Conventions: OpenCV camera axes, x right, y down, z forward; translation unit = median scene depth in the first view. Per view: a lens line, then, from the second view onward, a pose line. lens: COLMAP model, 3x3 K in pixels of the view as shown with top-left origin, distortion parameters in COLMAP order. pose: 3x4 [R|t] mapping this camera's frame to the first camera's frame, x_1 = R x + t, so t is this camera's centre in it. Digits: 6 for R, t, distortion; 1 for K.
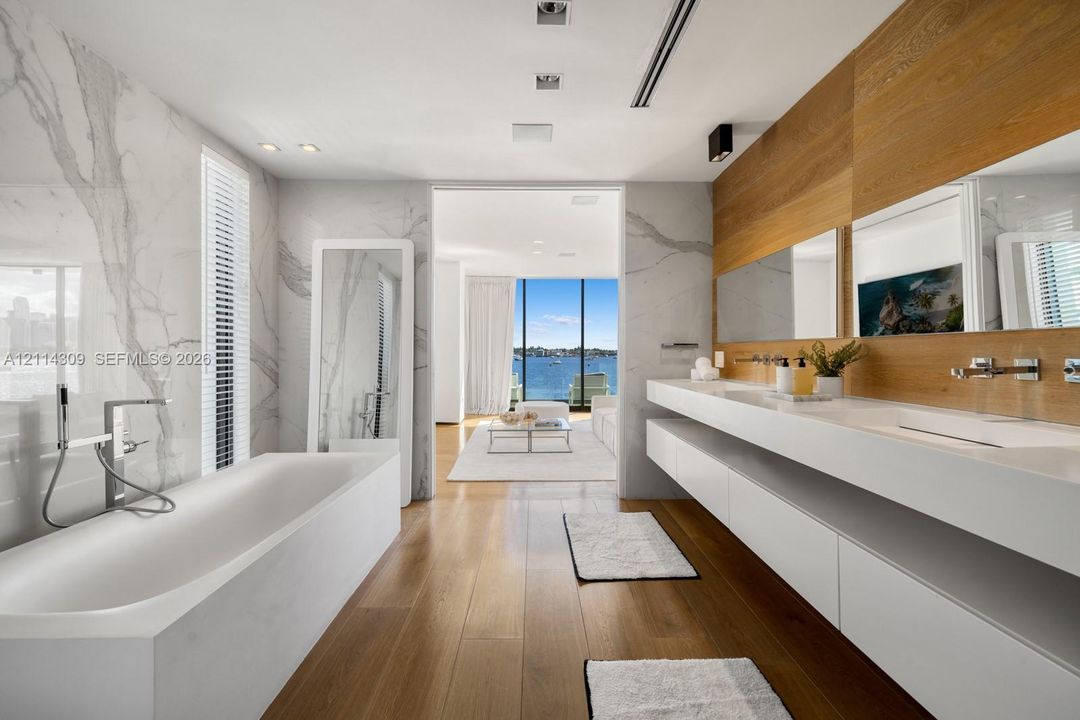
lens RADIAL K [[478.5, 0, 540.1], [0, 478.5, 357.6], [0, 0, 1]] dist [-0.002061, -0.001641]
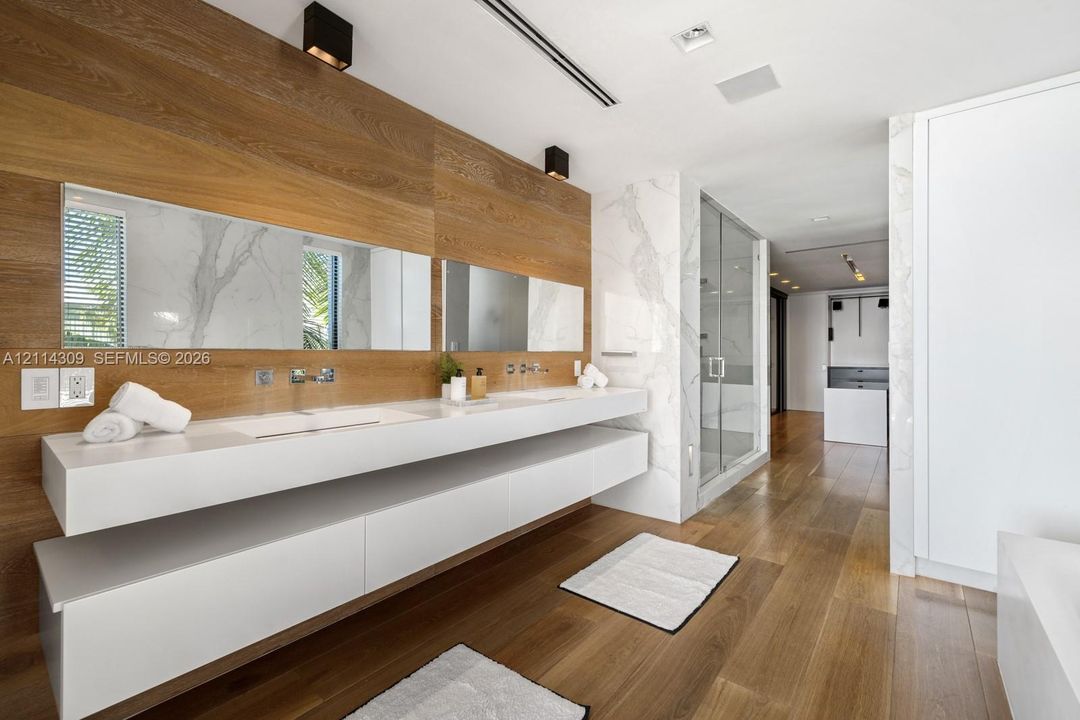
lens RADIAL K [[478.5, 0, 519.0], [0, 478.5, 358.5], [0, 0, 1]] dist [-0.002061, -0.001641]
pose [[-0.763049, -0.000255, 0.646340, -0.341870], [0.011766, 0.999829, 0.014285, -0.041684], [-0.646233, 0.018505, -0.762916, 2.009661]]
